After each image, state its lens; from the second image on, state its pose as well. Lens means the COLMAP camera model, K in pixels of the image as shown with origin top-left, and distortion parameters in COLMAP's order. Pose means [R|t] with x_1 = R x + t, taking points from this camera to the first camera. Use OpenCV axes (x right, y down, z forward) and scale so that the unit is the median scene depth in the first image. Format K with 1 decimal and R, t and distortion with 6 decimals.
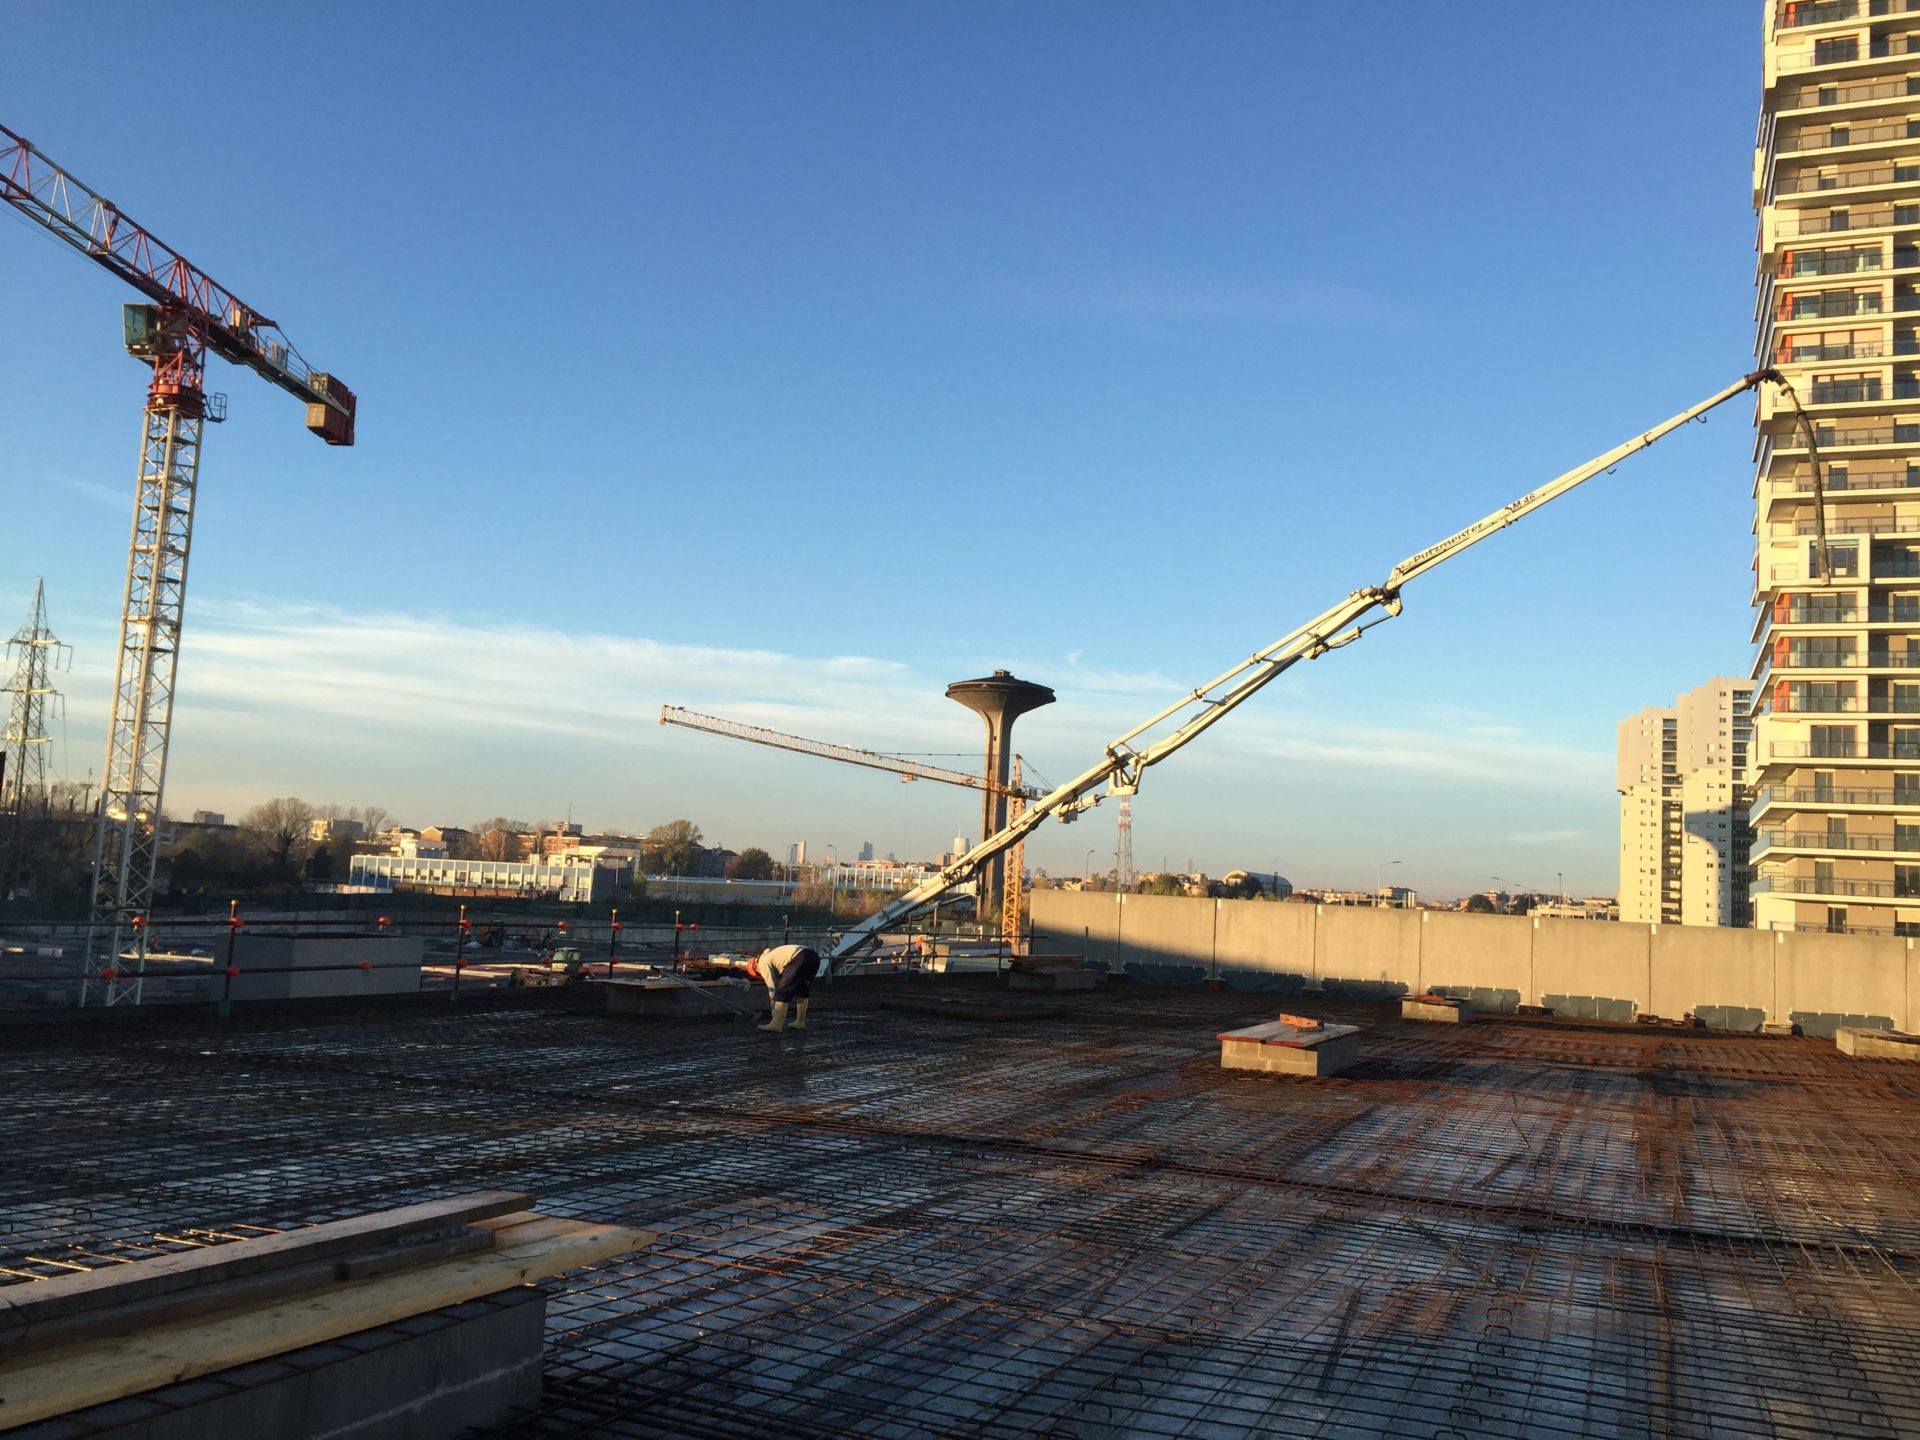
lens RADIAL K [[1609.8, 0, 961.5], [0, 1609.8, 720.9], [0, 0, 1]] dist [0.012260, -0.005076]
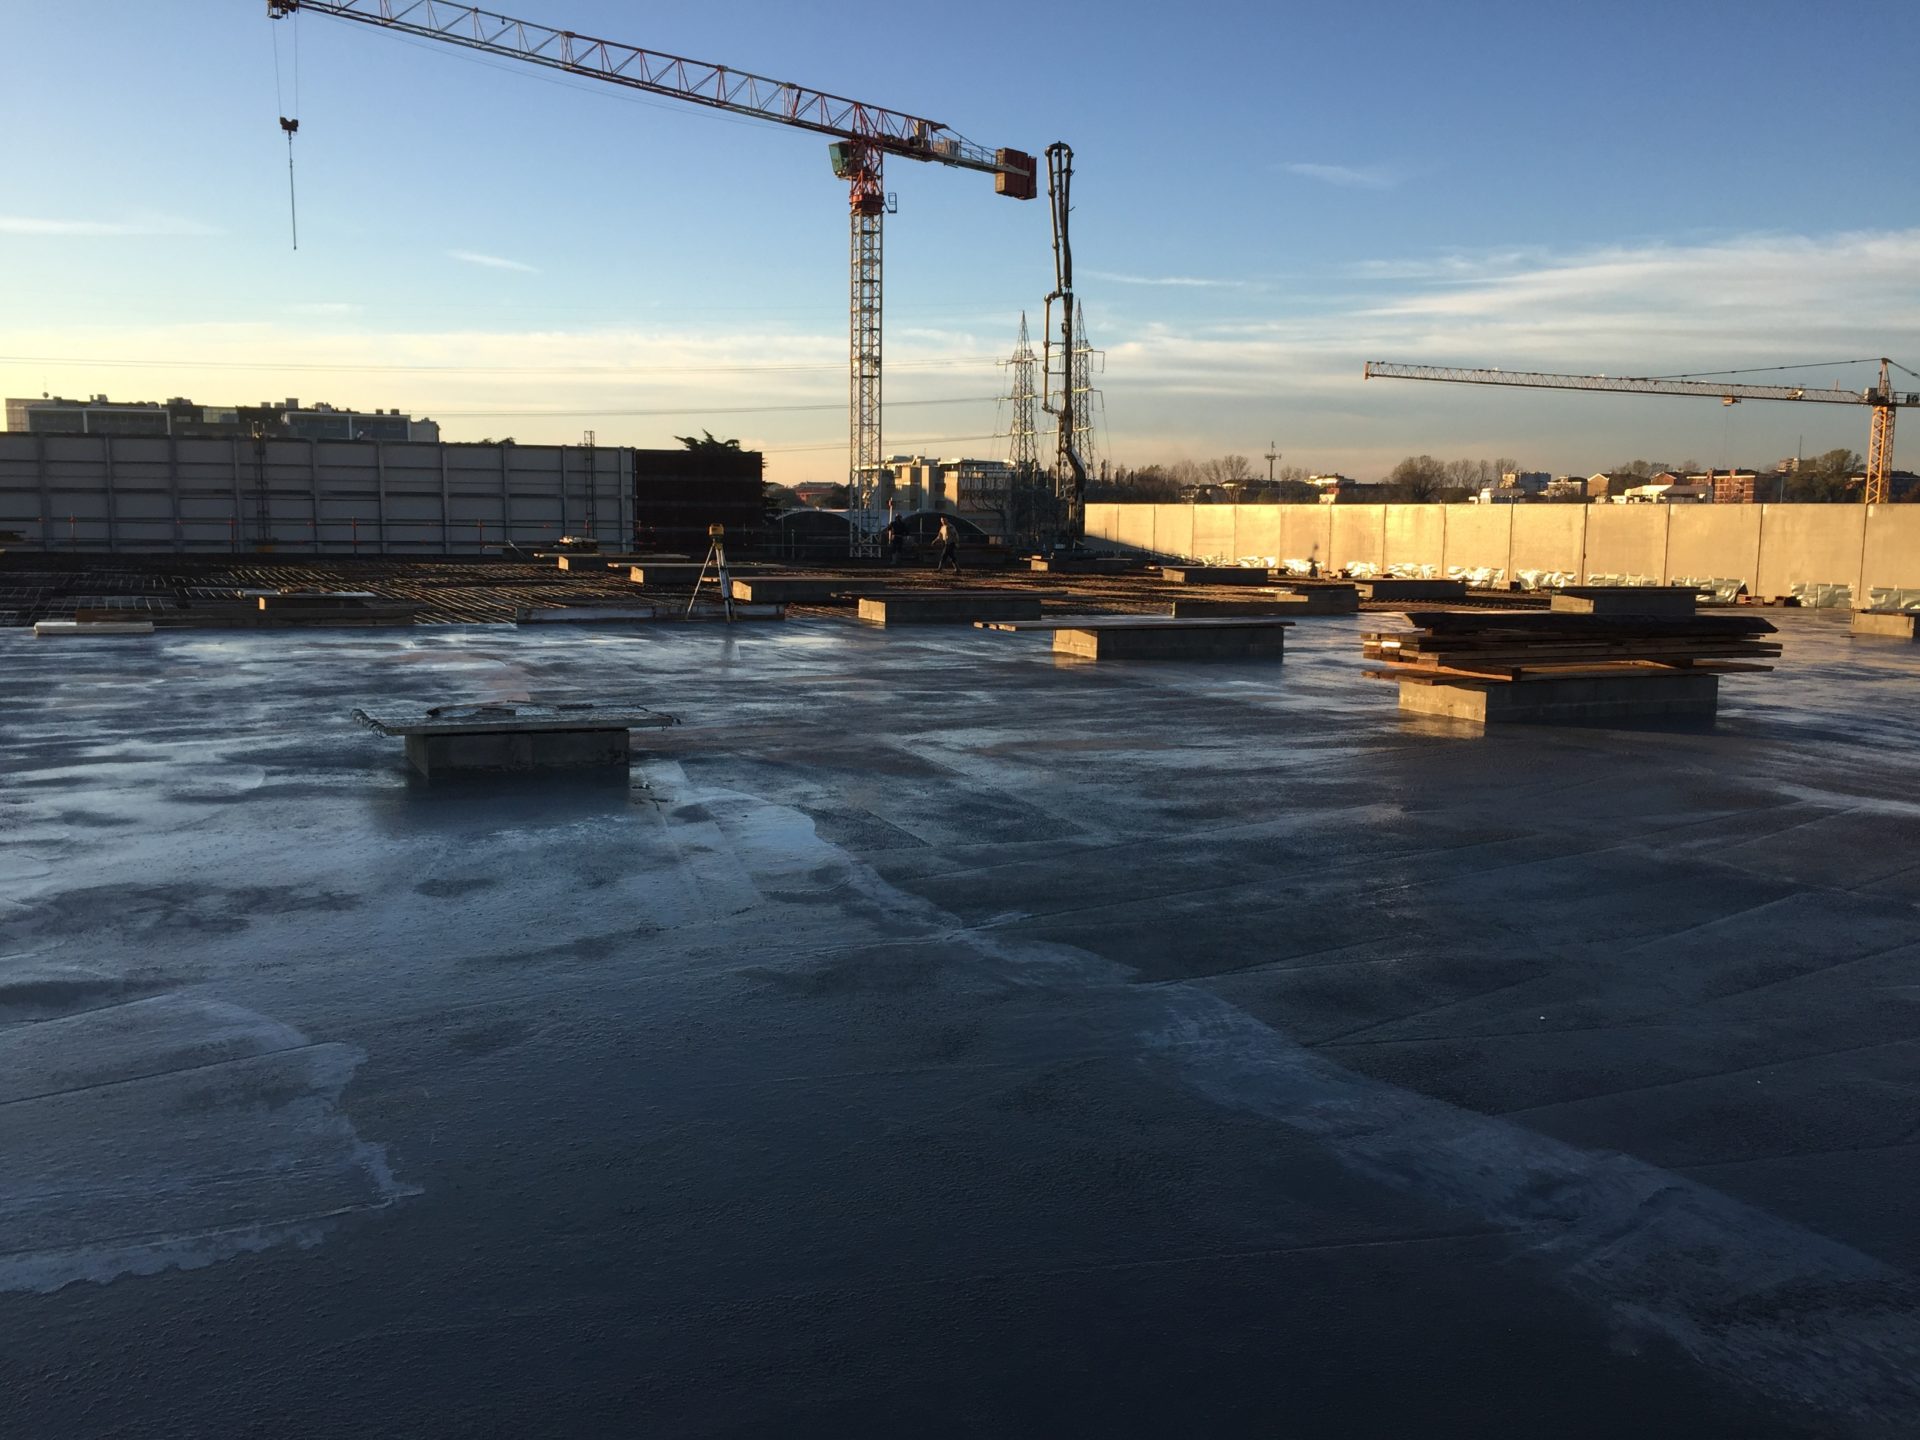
lens RADIAL K [[1609.8, 0, 958.8], [0, 1609.8, 720.4], [0, 0, 1]] dist [0.012260, -0.005076]
pose [[0.750079, 0.045293, -0.659796, 0.516285], [0.097552, 0.979162, 0.178117, 0.009208], [0.654114, -0.197967, 0.730030, -0.105070]]
